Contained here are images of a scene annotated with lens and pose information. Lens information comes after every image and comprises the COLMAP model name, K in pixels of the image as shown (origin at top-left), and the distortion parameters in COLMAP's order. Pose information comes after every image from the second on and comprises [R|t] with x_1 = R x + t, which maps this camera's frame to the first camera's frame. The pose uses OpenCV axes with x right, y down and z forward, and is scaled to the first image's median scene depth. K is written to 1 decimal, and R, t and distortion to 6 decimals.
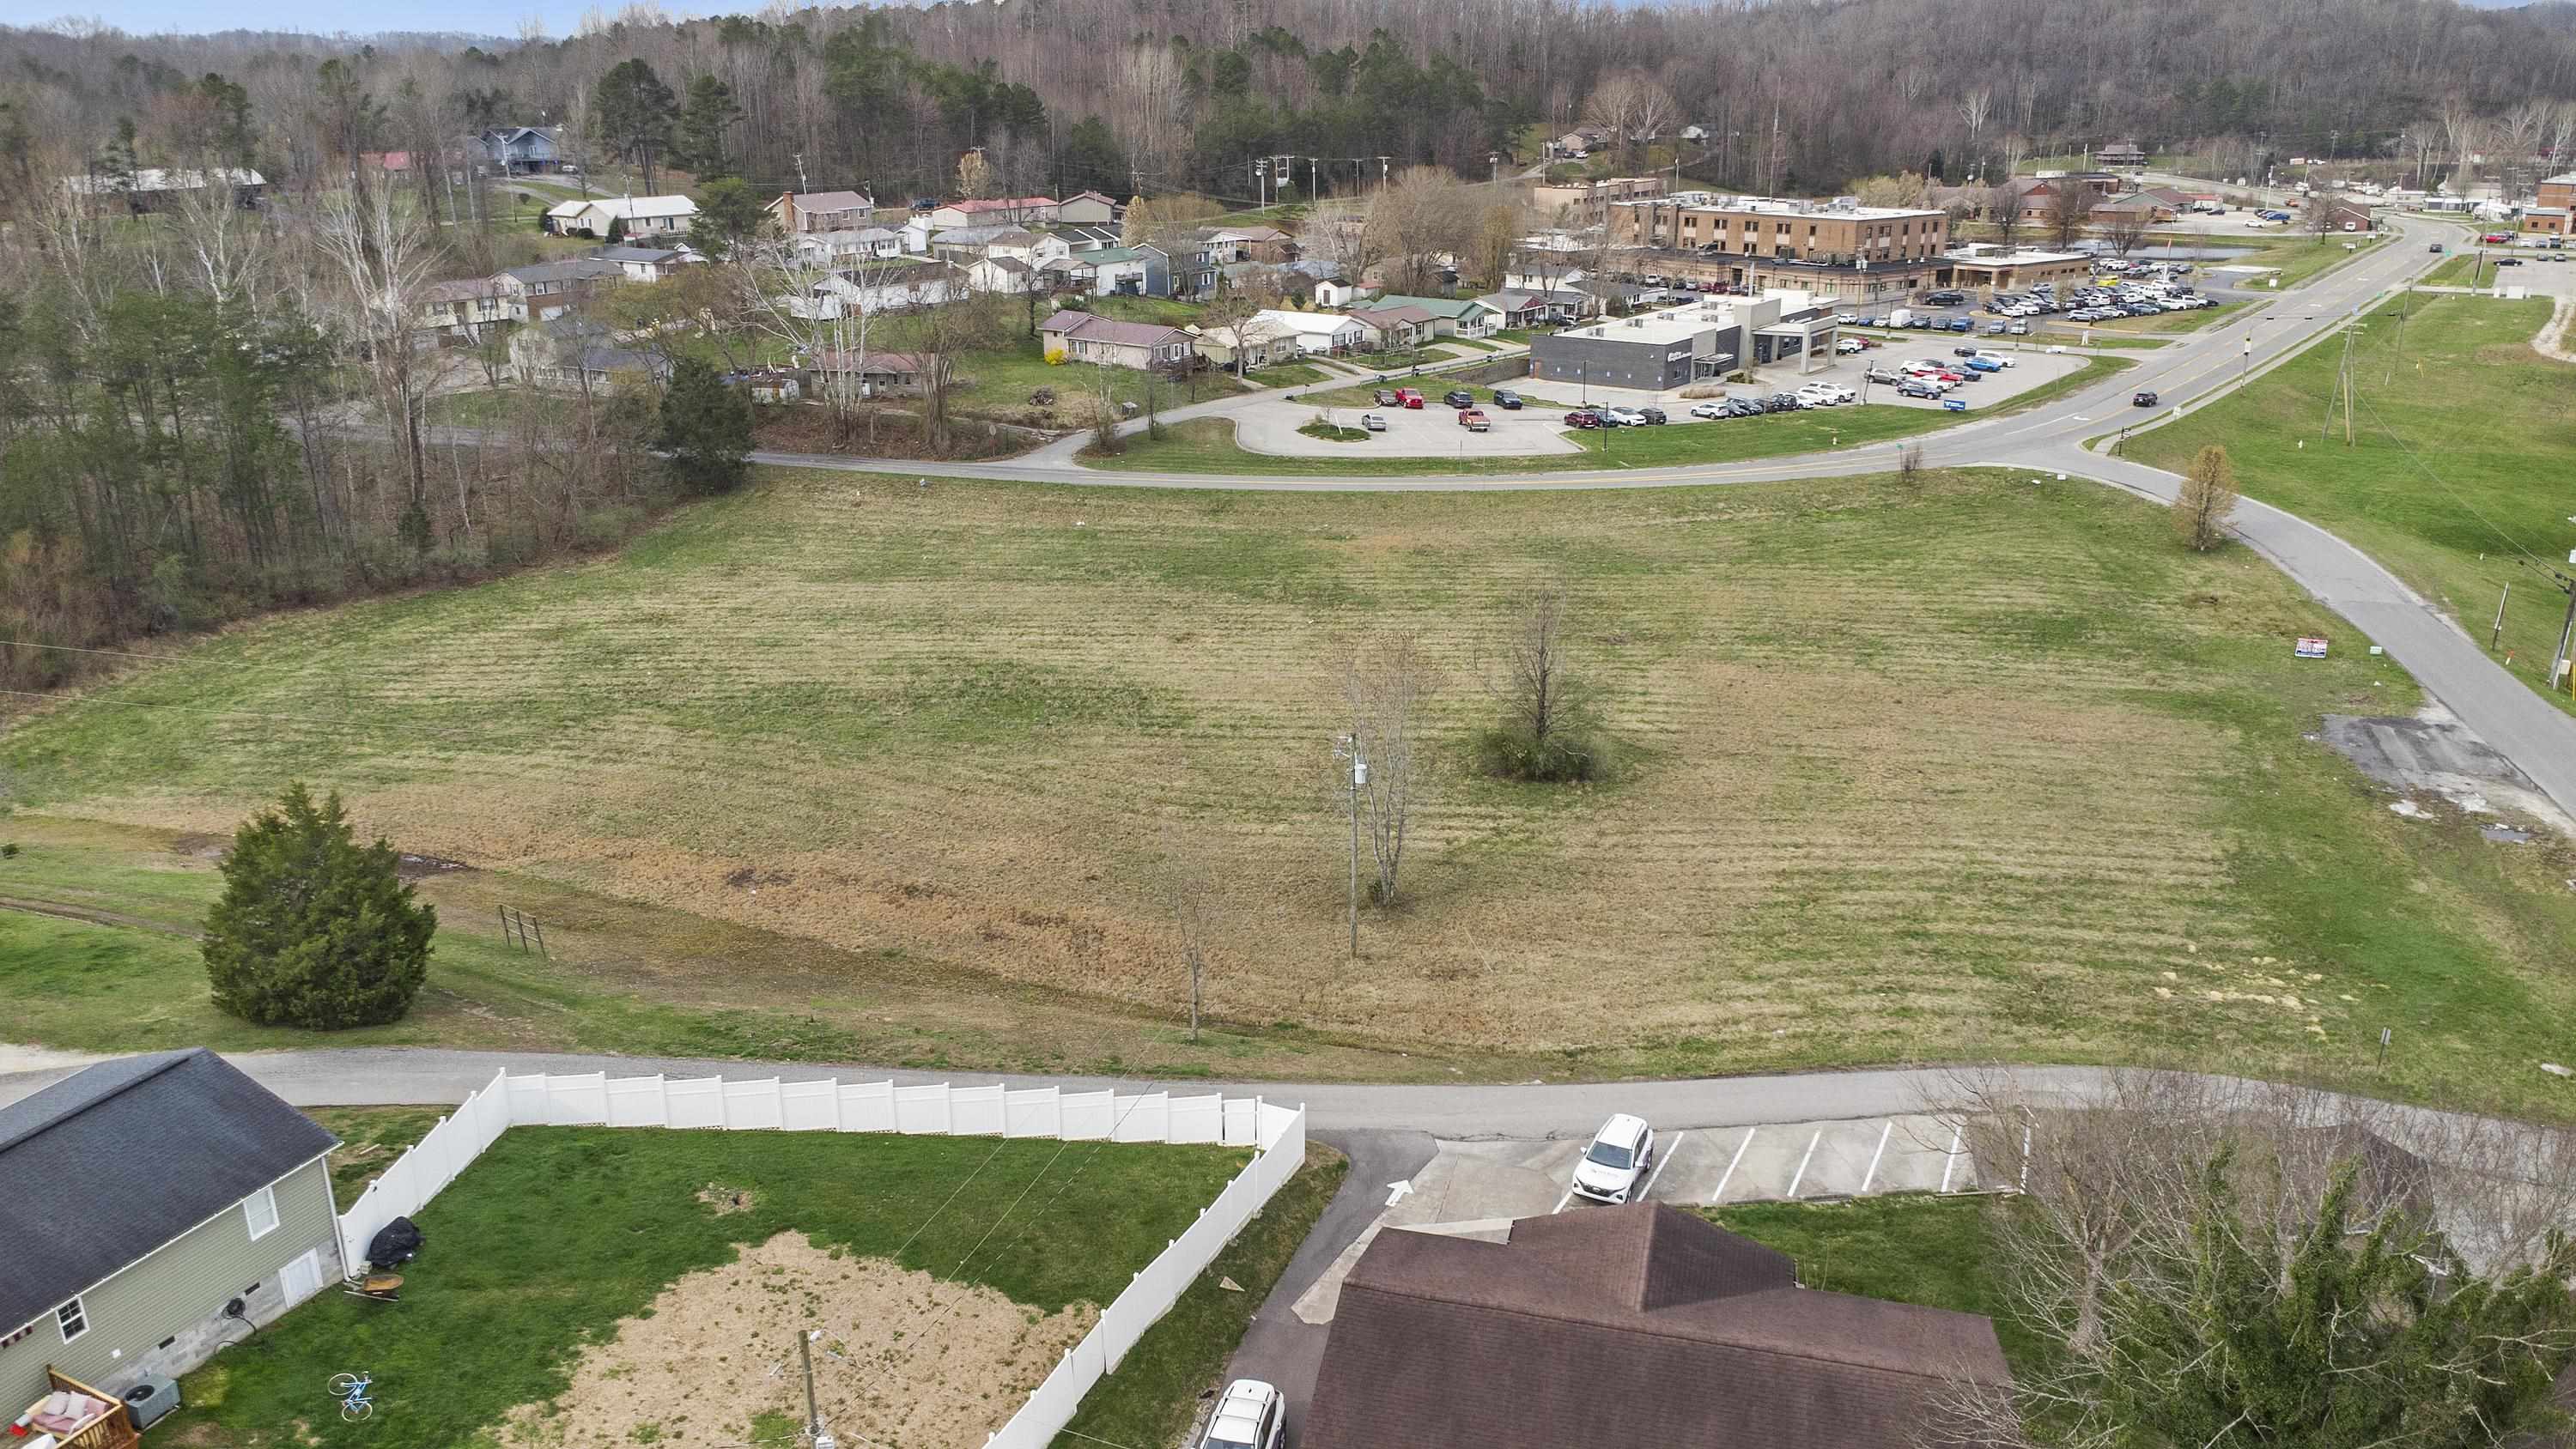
lens RADIAL K [[1861.4, 0, 1286.4], [0, 1861.4, 722.4], [0, 0, 1]] dist [0.036507, -0.049227]
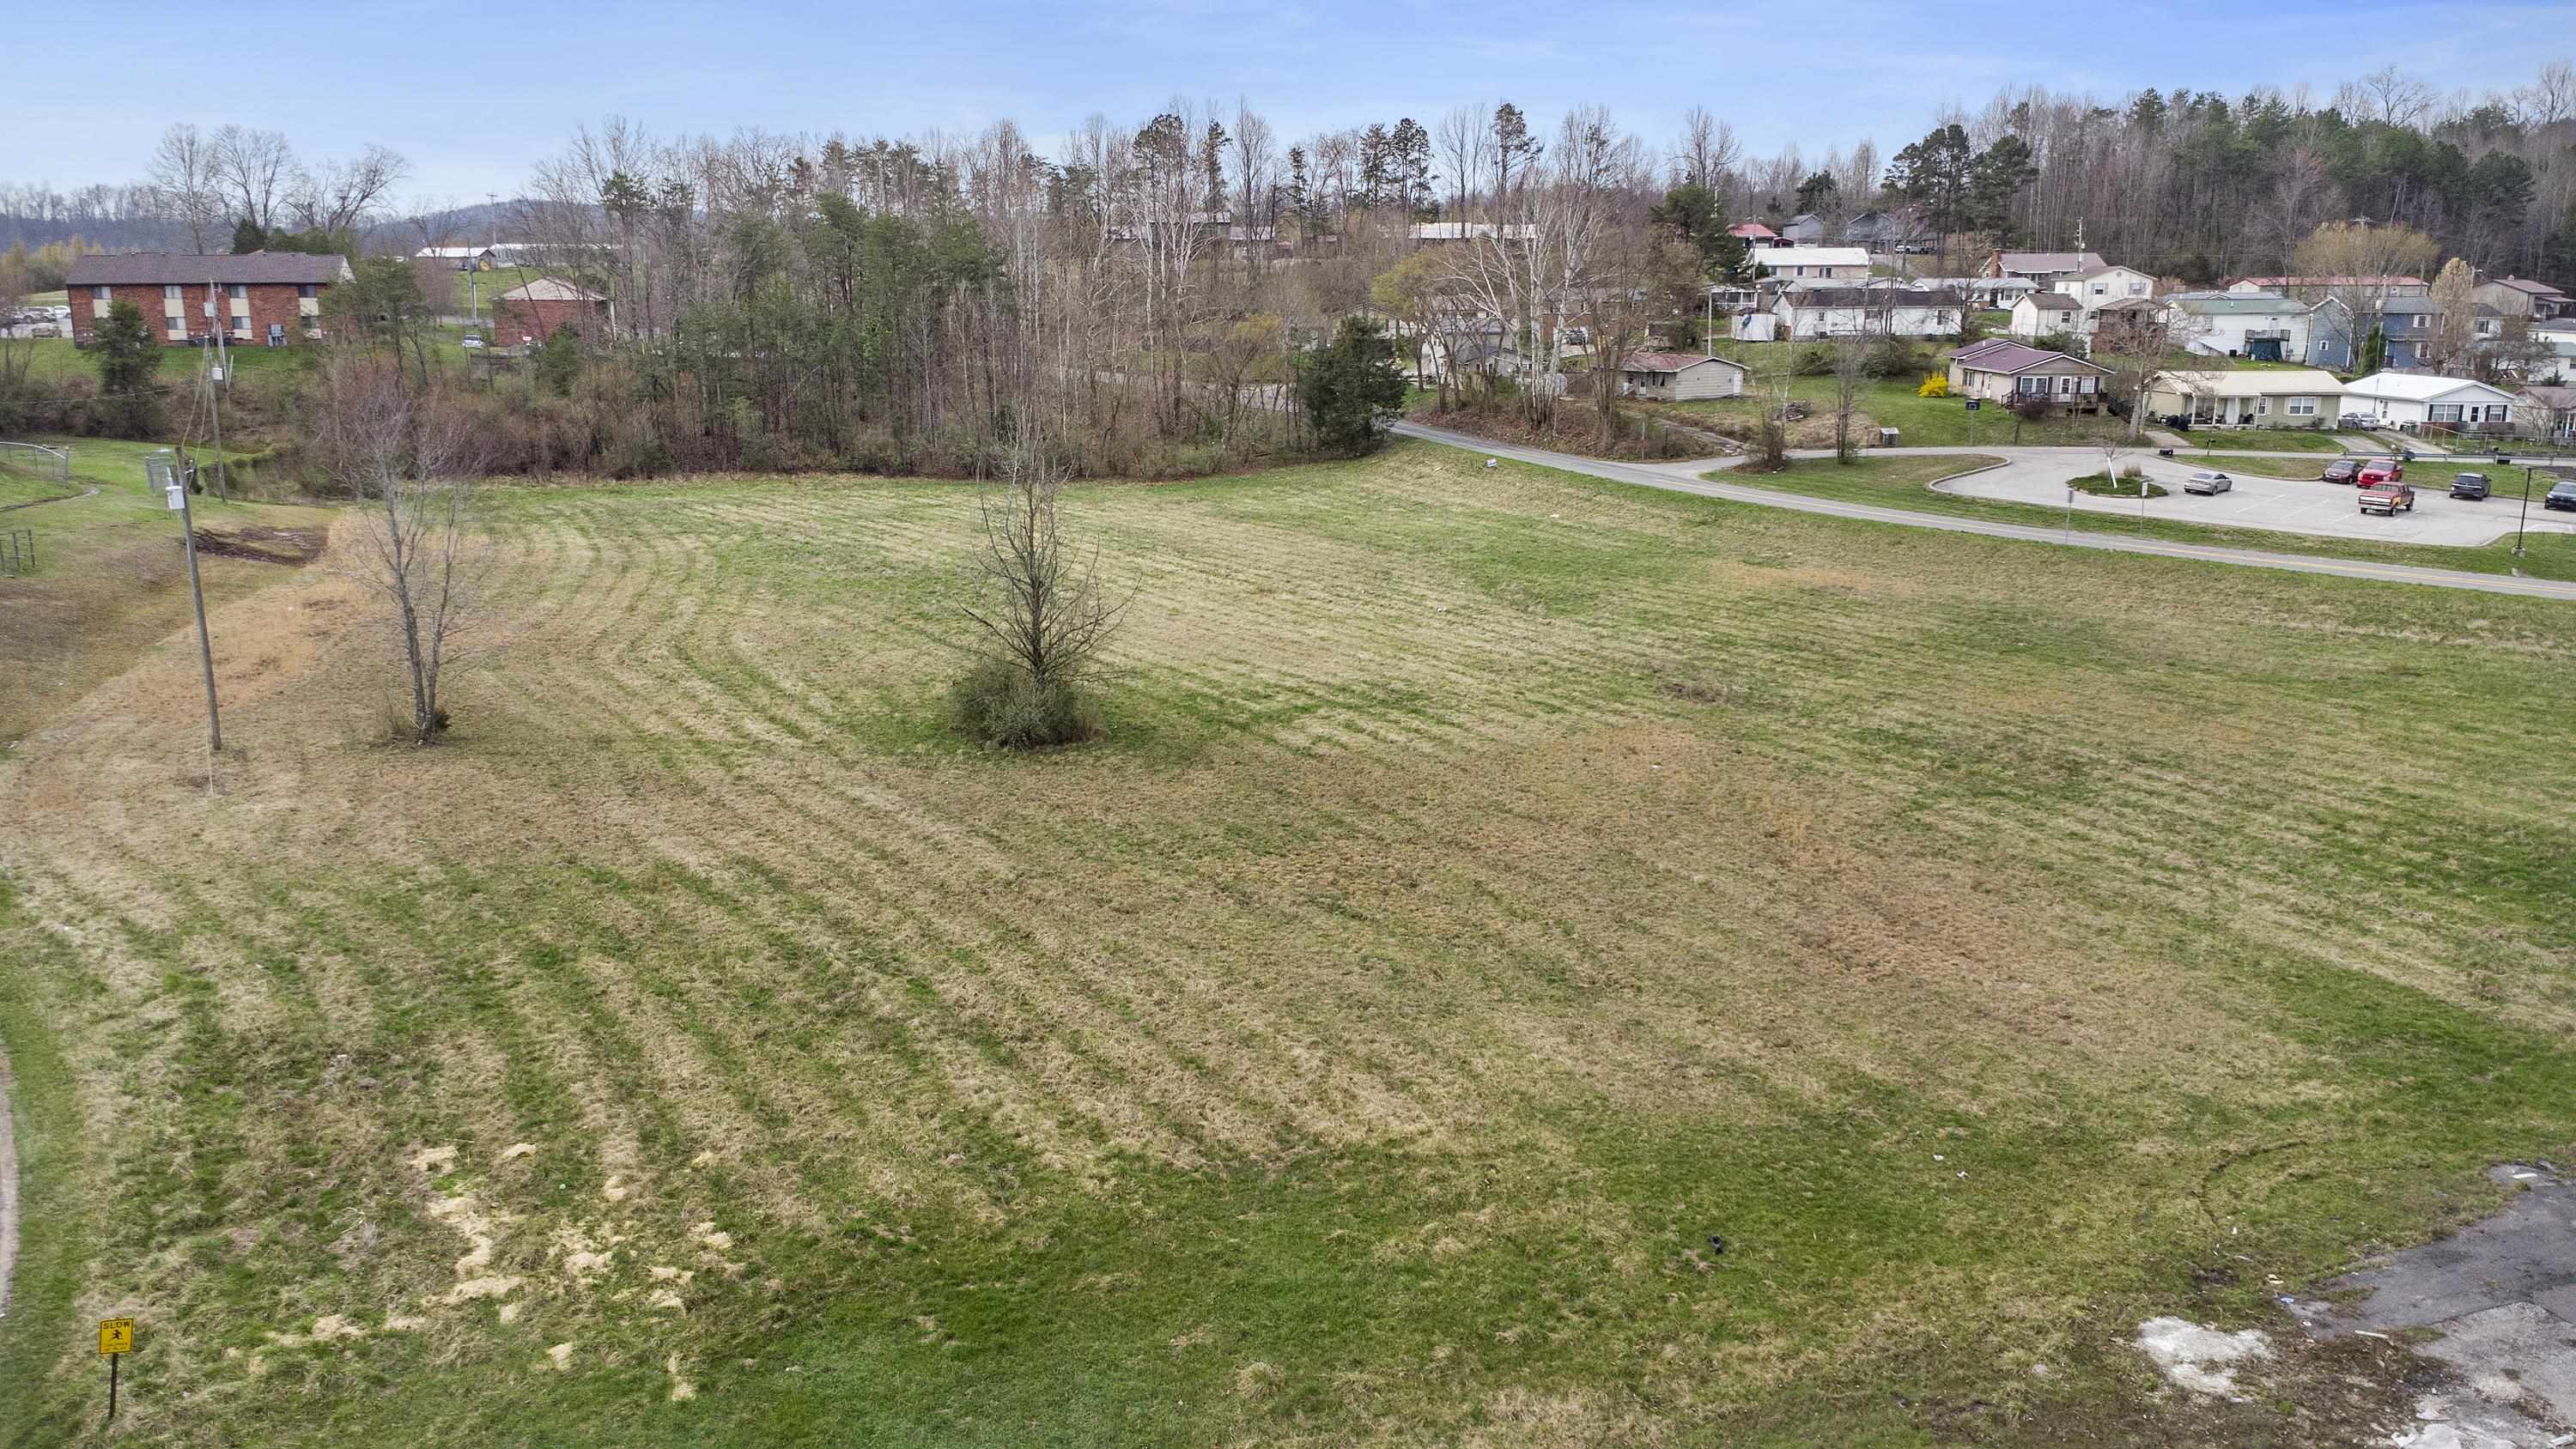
lens RADIAL K [[1861.4, 0, 1291.8], [0, 1861.4, 720.2], [0, 0, 1]] dist [0.036507, -0.049227]
pose [[0.598034, 0.191027, -0.778372, 0.421689], [-0.266256, 0.963376, 0.031862, -0.014916], [0.755951, 0.188192, 0.626994, 0.380406]]
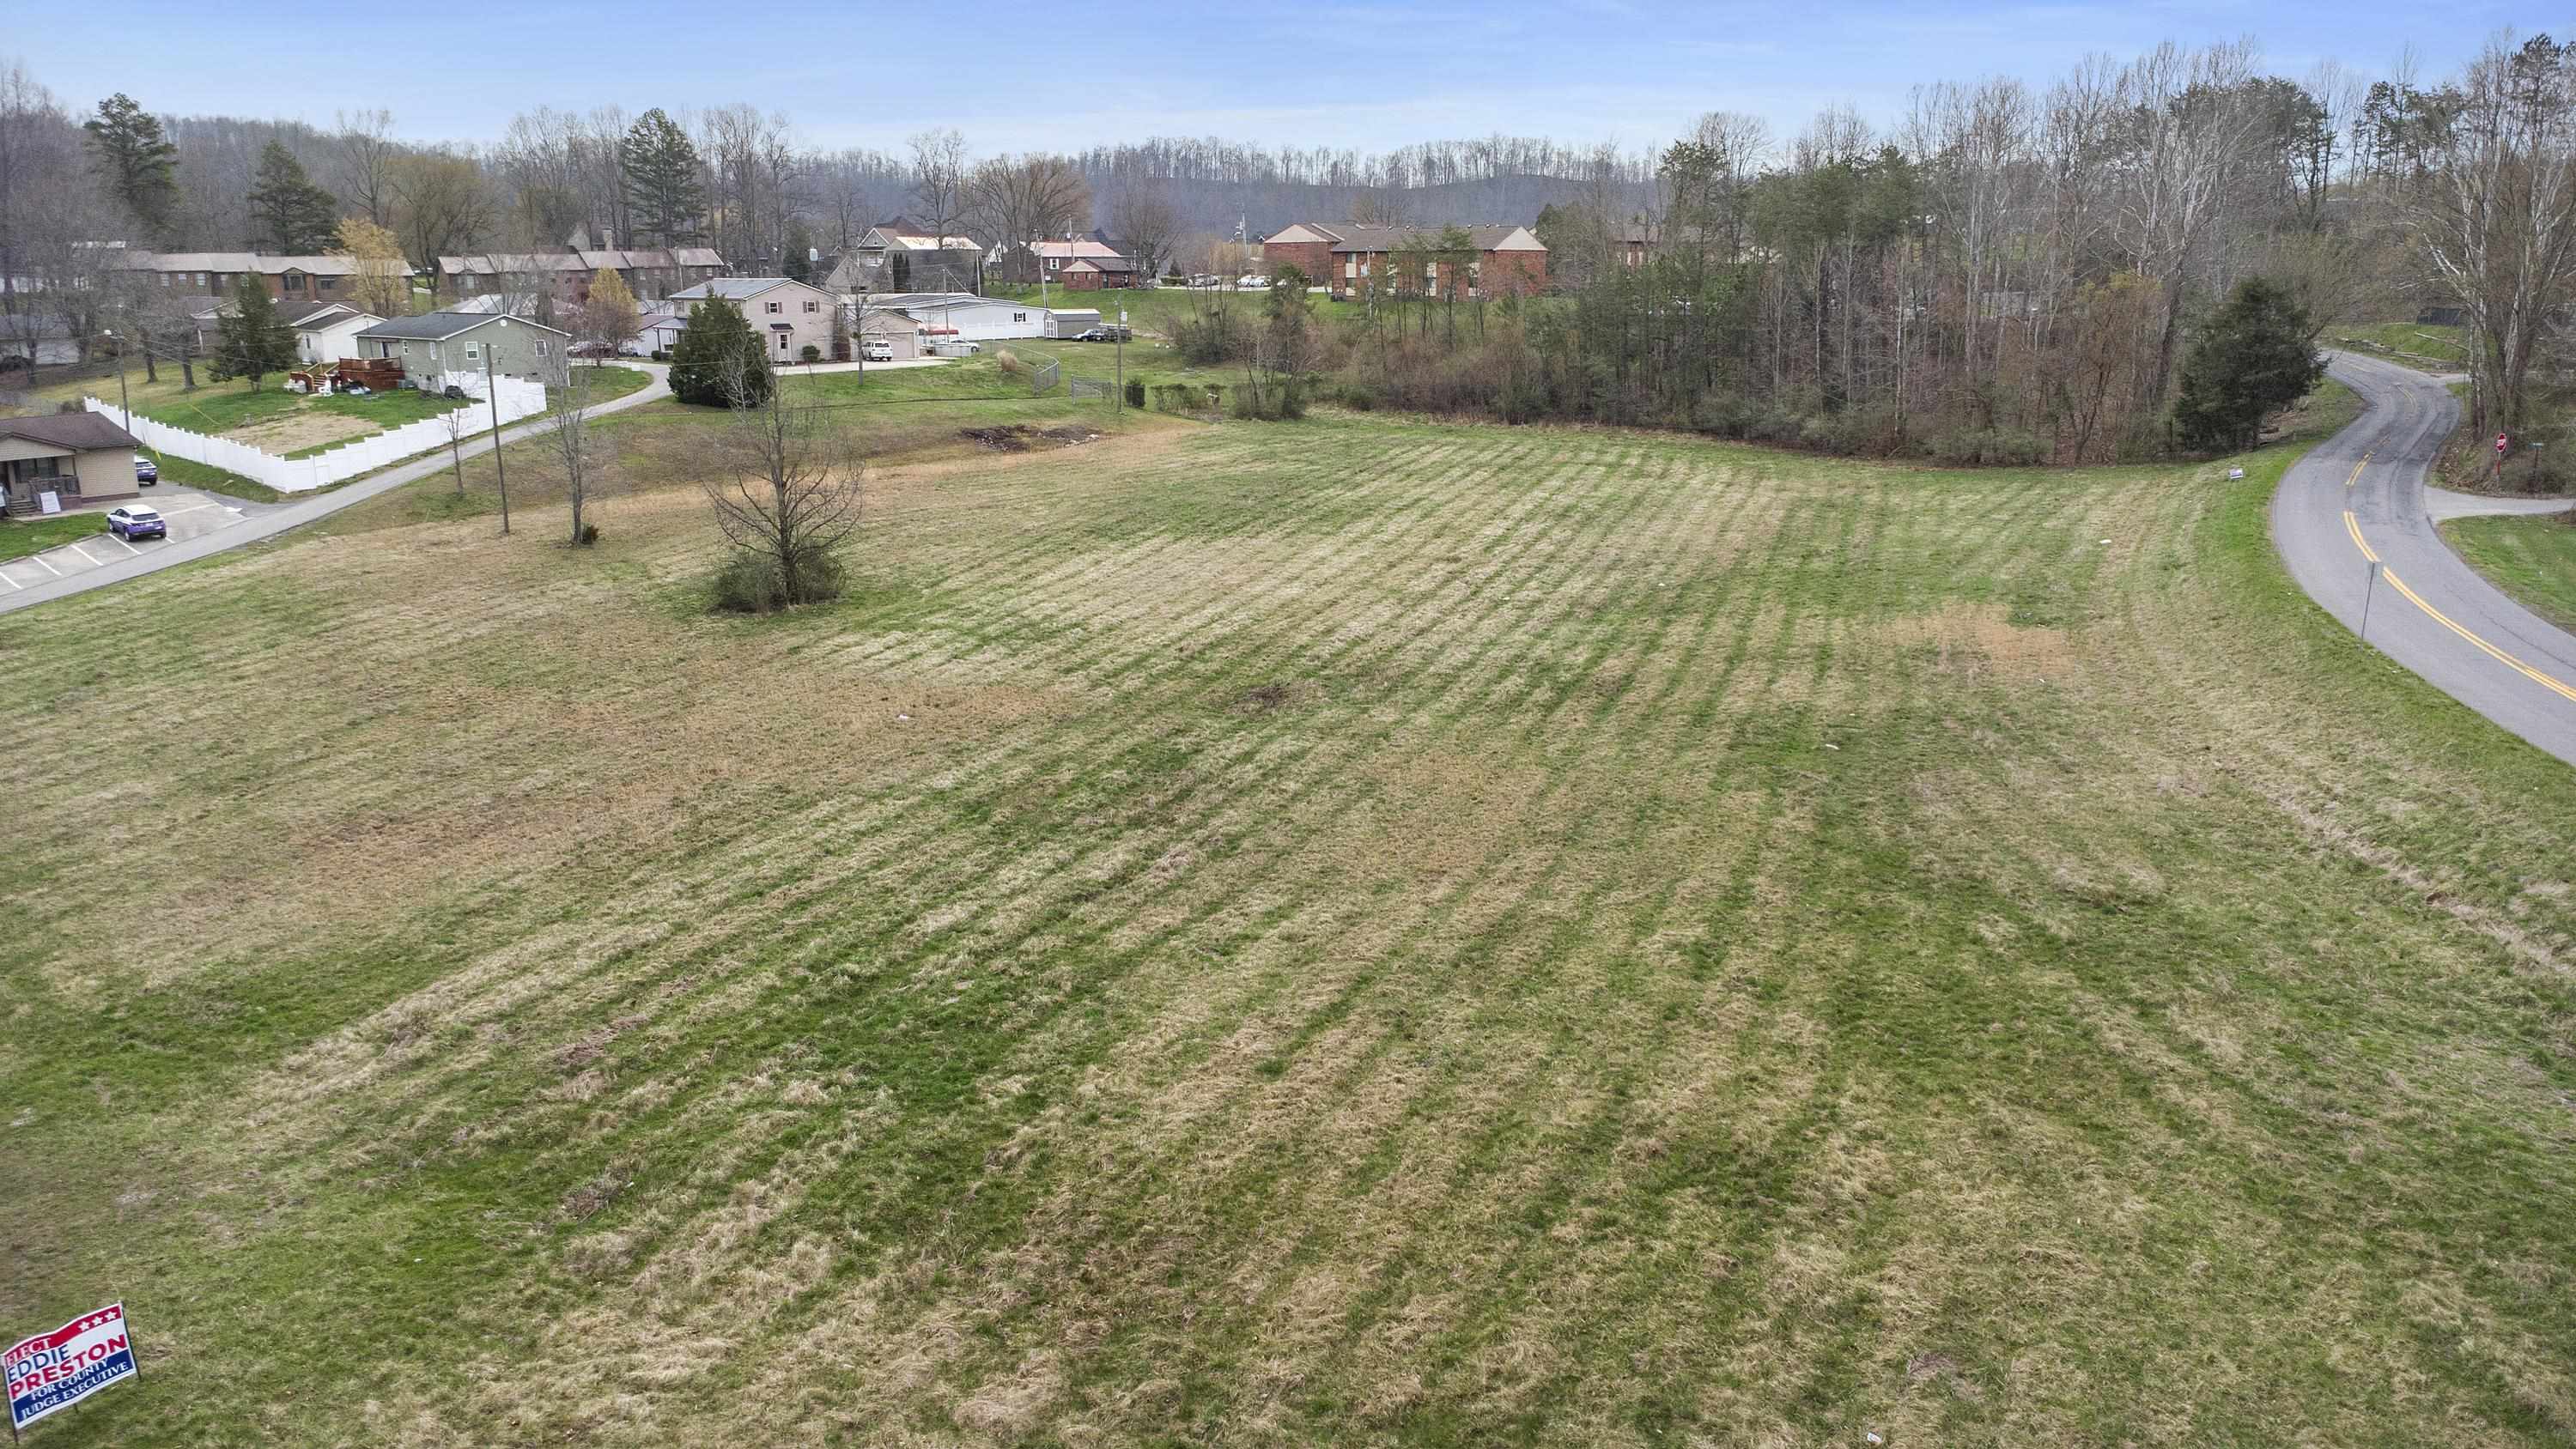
lens RADIAL K [[1861.4, 0, 1288.8], [0, 1861.4, 722.5], [0, 0, 1]] dist [0.036507, -0.049227]
pose [[-0.322724, 0.237193, -0.916290, 0.491980], [-0.300183, 0.892462, 0.336752, -0.161548], [0.897630, 0.383733, -0.216818, 0.825168]]
